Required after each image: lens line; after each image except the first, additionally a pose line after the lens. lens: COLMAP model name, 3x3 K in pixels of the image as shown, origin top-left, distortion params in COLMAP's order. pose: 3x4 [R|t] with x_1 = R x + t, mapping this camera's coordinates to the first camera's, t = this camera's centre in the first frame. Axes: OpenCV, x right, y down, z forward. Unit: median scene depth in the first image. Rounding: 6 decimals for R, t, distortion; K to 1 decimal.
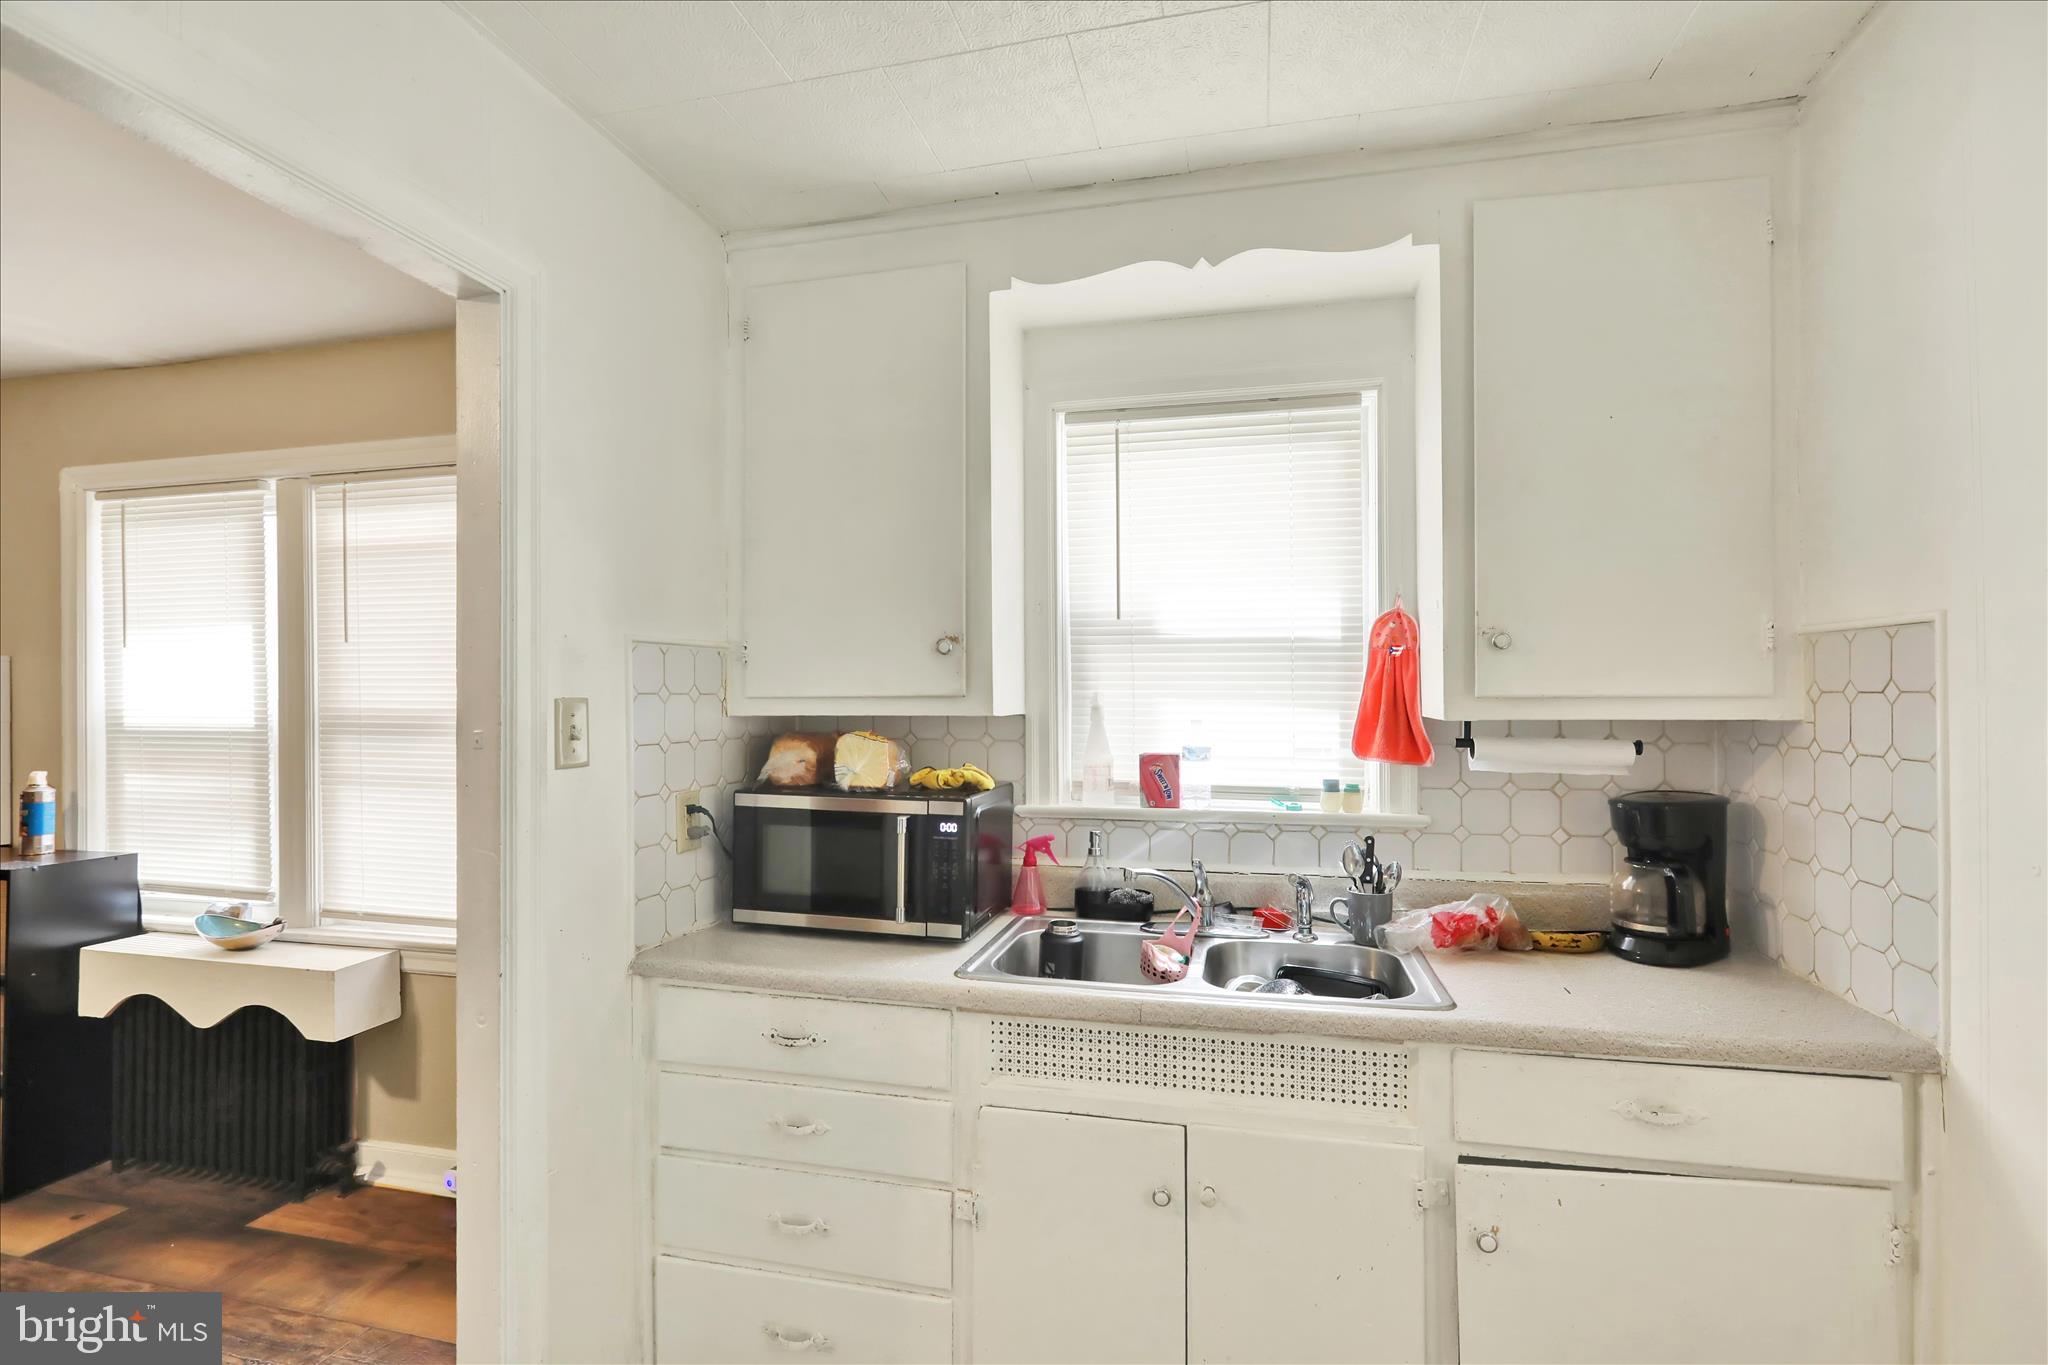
lens RADIAL K [[940.6, 0, 1034.3], [0, 940.6, 706.9], [0, 0, 1]] dist [0.002540, 0.000387]
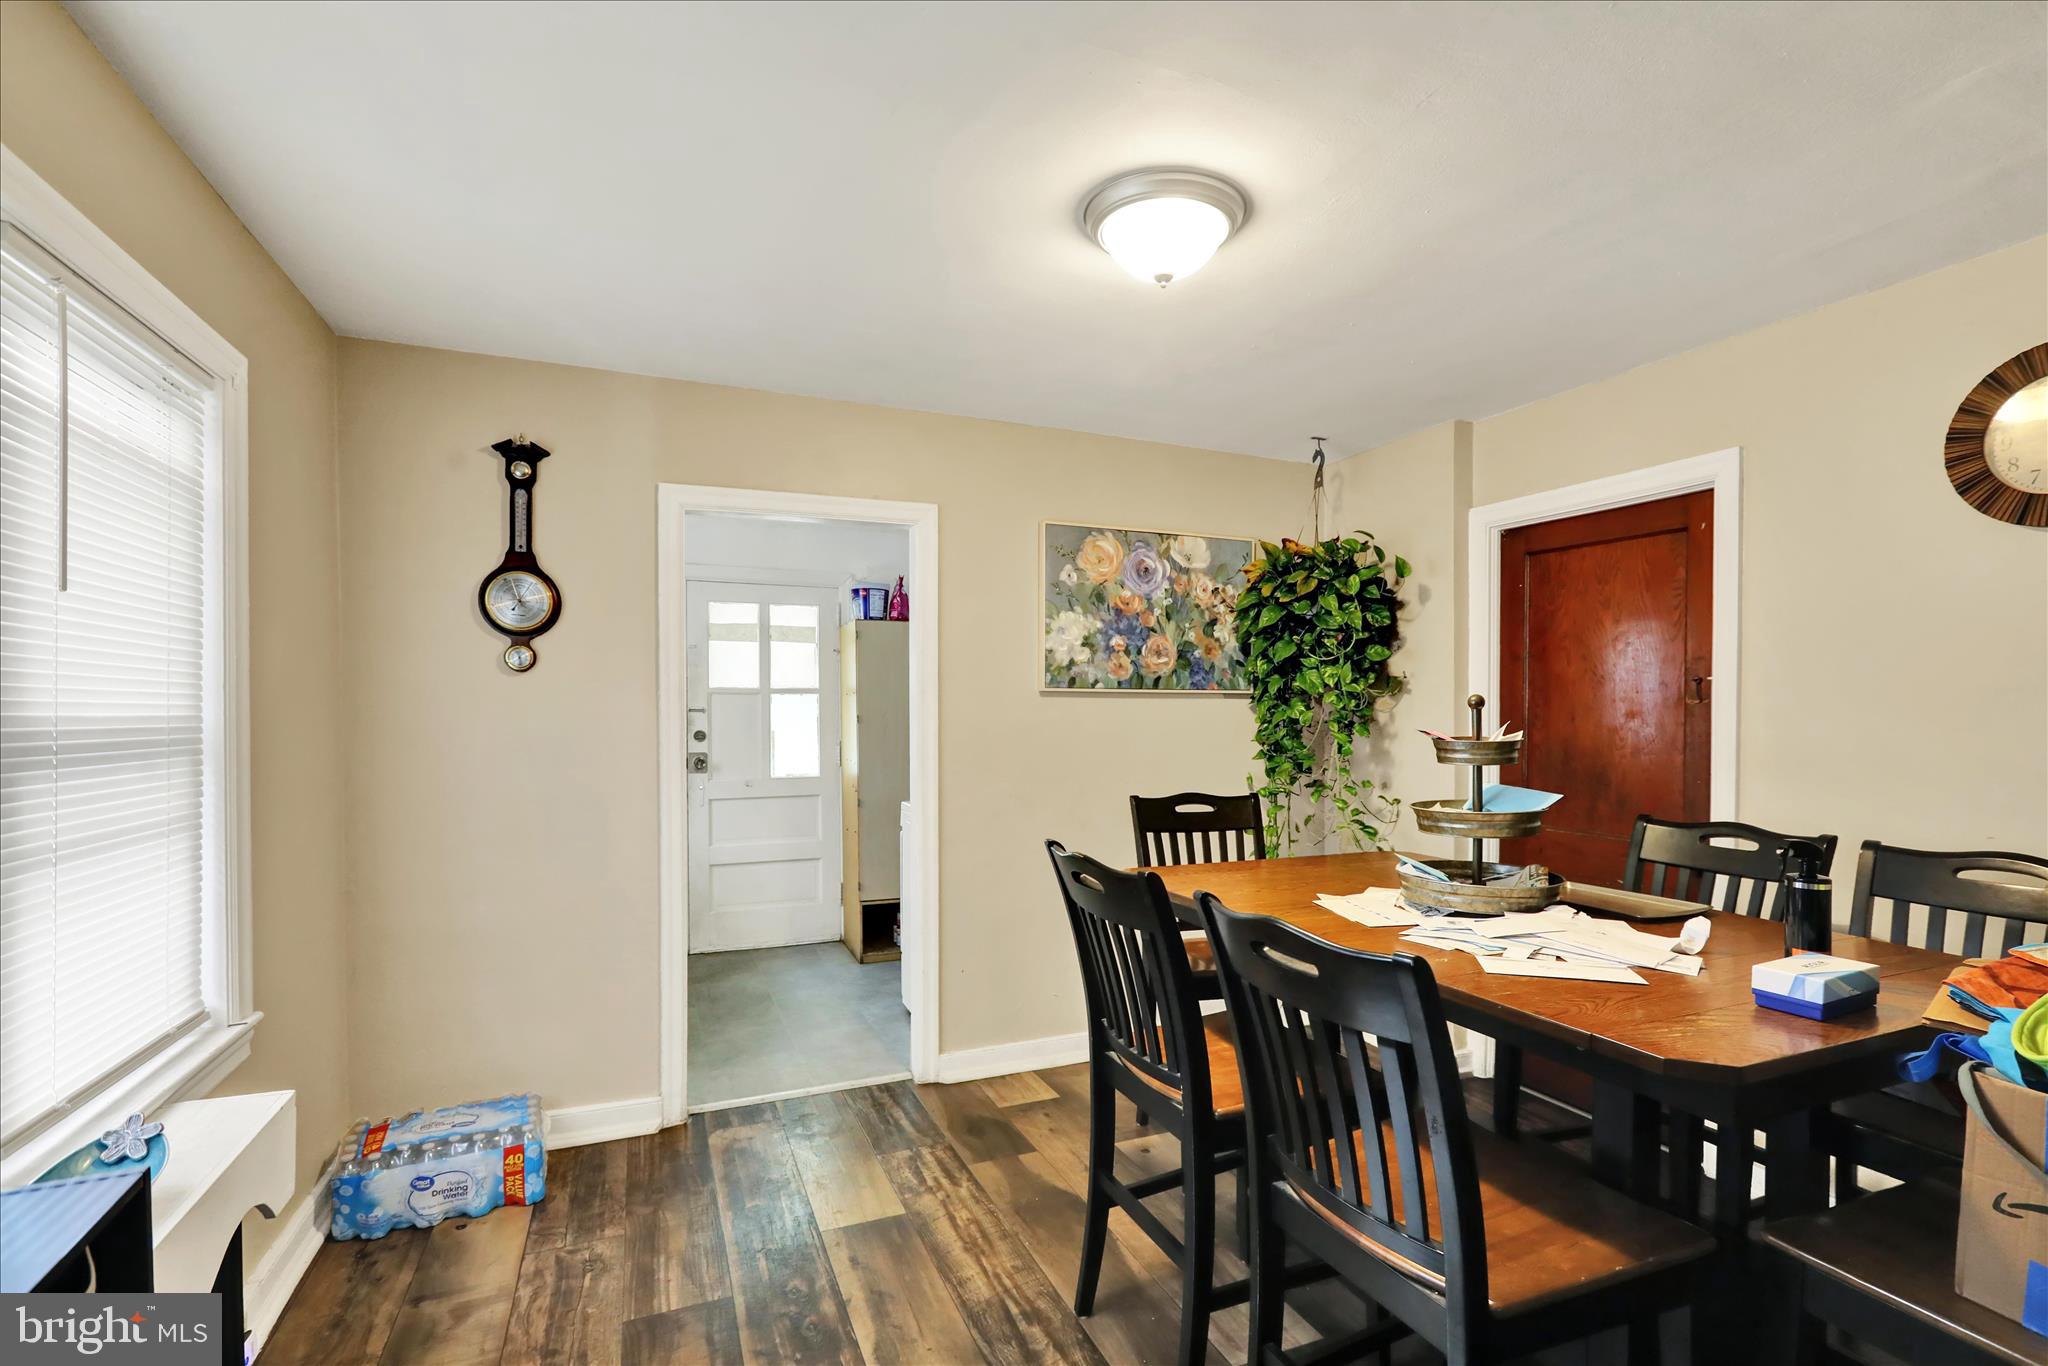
lens RADIAL K [[940.6, 0, 1034.3], [0, 940.6, 707.4], [0, 0, 1]] dist [0.002540, 0.000387]
pose [[-0.599468, -0.001439, 0.800398, -1.482385], [0.004675, 0.999975, 0.005299, -0.004332], [-0.800385, 0.006919, -0.599446, 0.884985]]
